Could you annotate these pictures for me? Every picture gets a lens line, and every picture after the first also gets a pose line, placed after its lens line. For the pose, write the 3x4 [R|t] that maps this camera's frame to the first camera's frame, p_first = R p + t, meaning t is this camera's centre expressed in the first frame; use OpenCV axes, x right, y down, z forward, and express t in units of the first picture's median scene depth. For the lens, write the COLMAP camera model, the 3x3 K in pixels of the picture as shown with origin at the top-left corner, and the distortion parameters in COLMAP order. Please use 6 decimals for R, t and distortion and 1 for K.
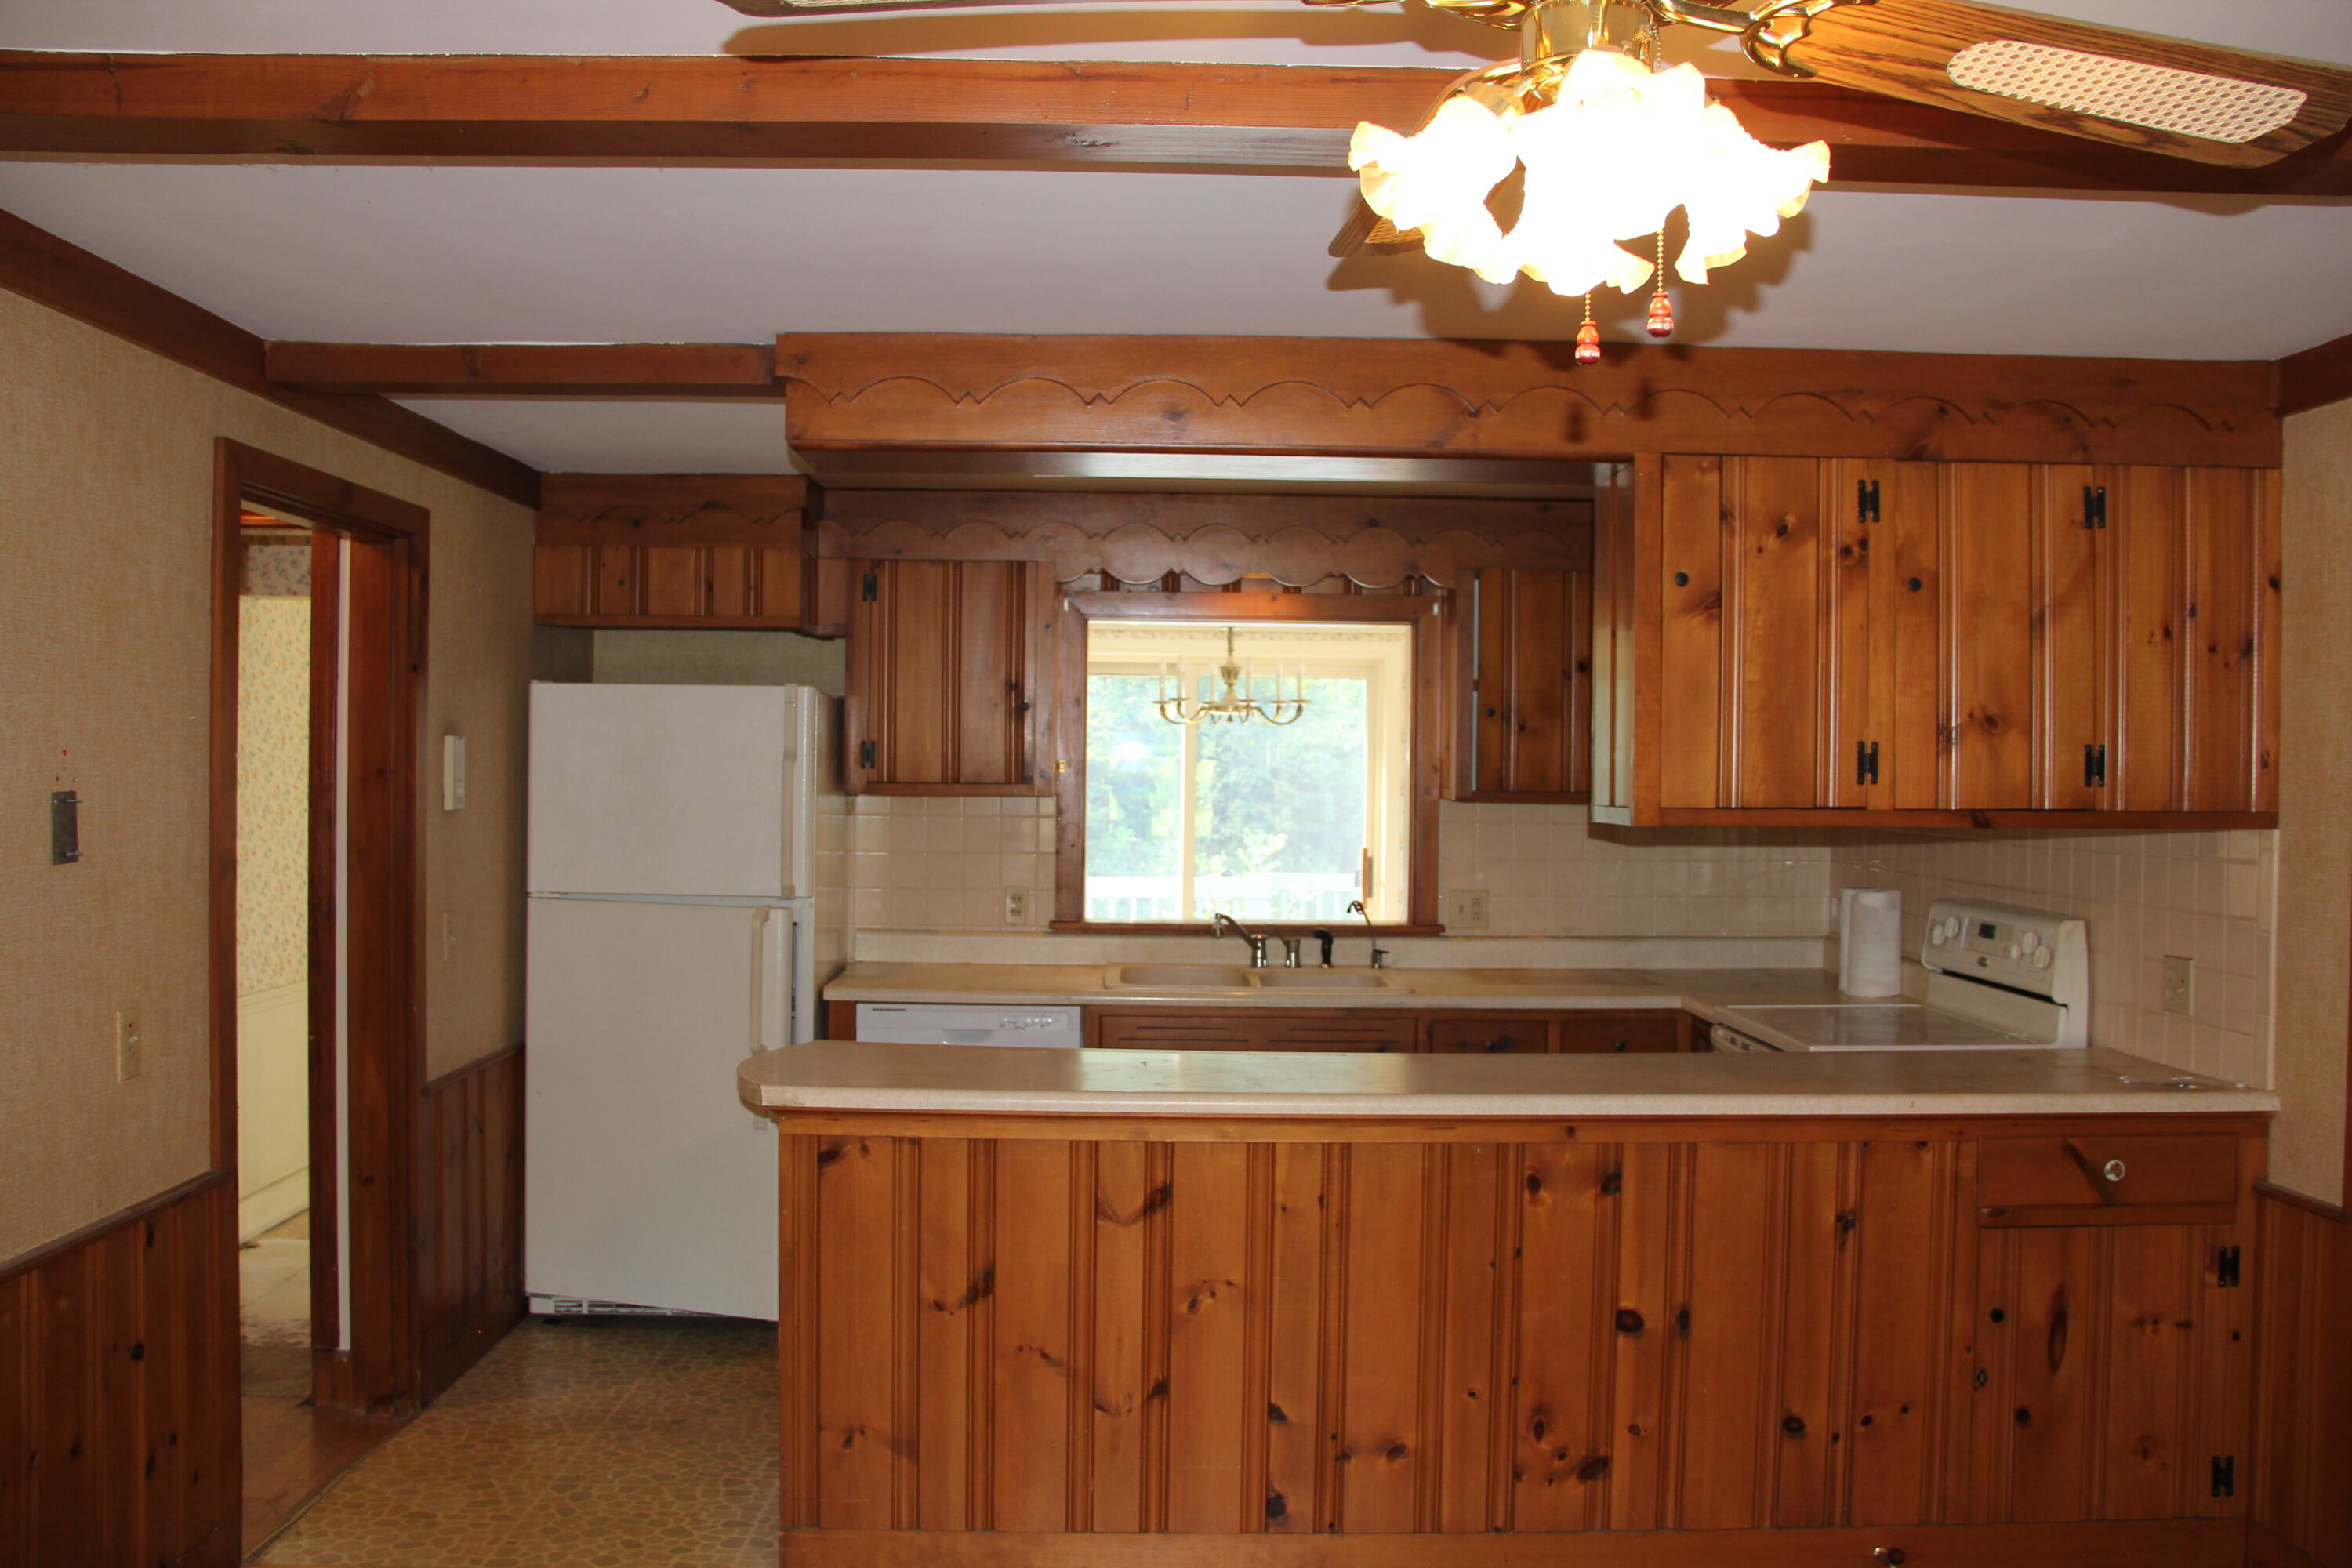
lens RADIAL K [[2028.1, 0, 1253.3], [0, 2028.1, 739.6], [0, 0, 1]] dist [-0.173533, 0.170053]
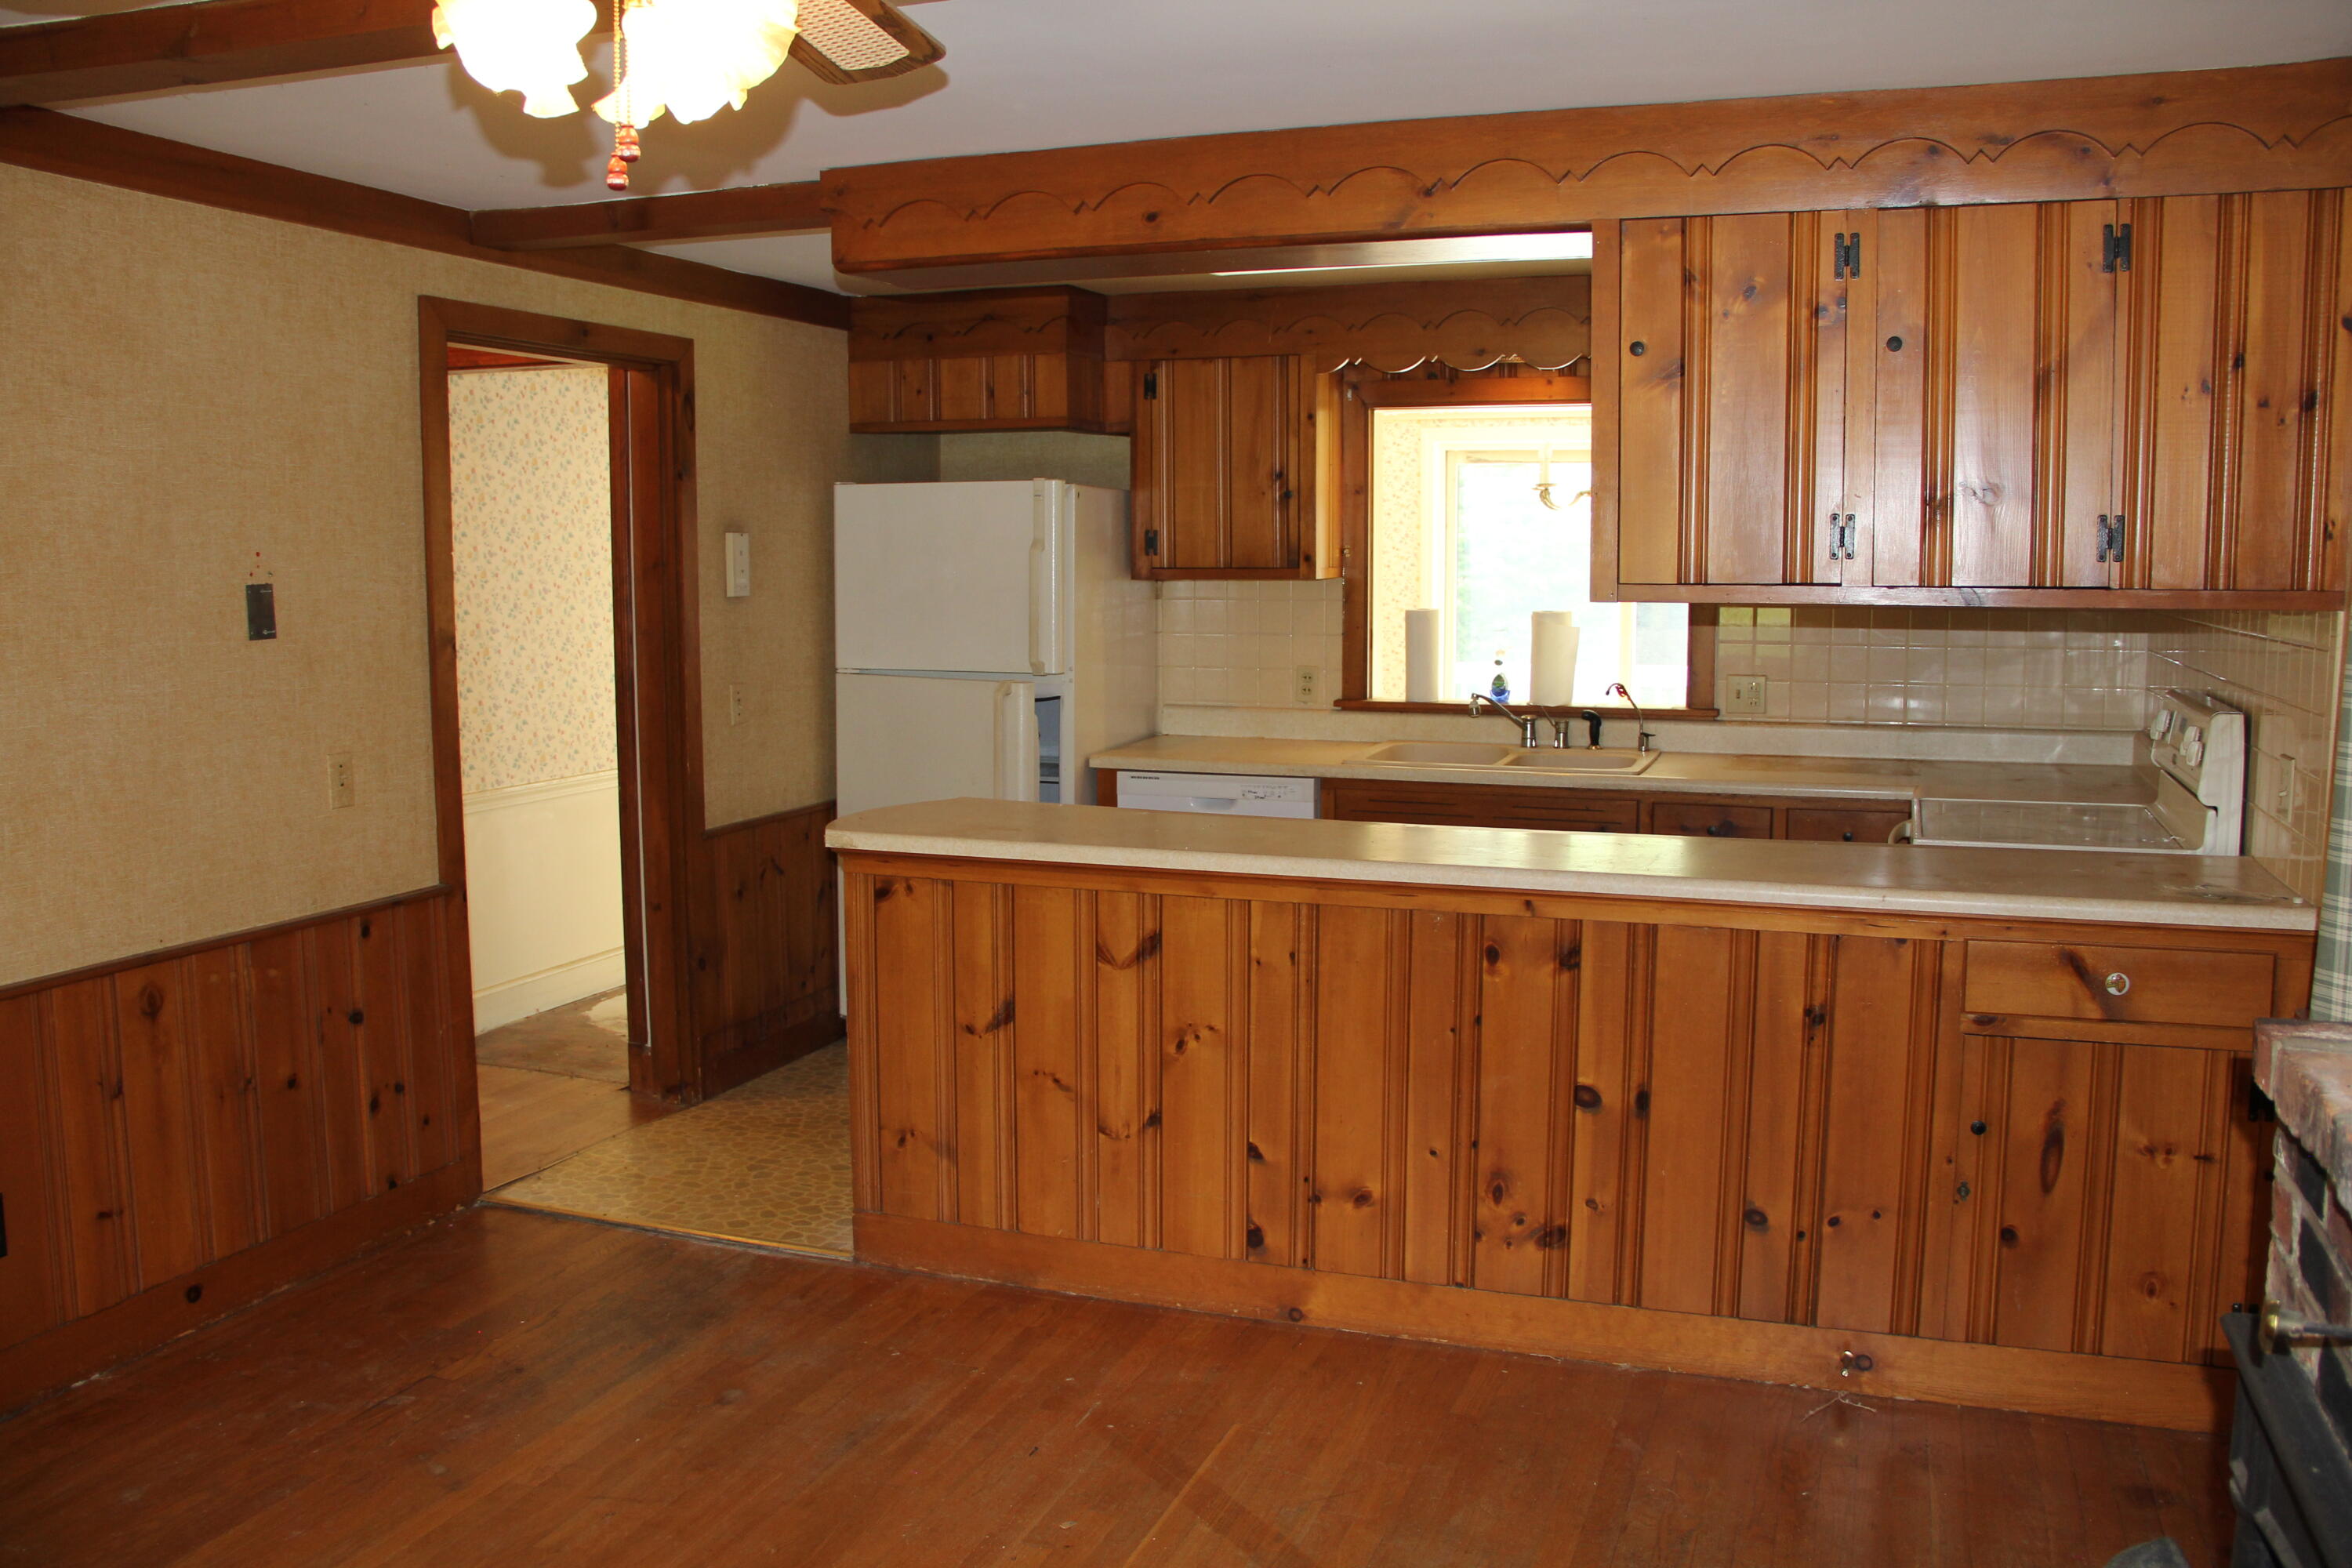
lens RADIAL K [[2028.1, 0, 1253.3], [0, 2028.1, 739.6], [0, 0, 1]] dist [-0.173533, 0.170053]
pose [[0.930184, 0.020940, -0.366495, 0.398393], [0.016760, 0.994908, 0.099382, 0.008900], [0.366710, -0.098586, 0.925097, 0.017138]]
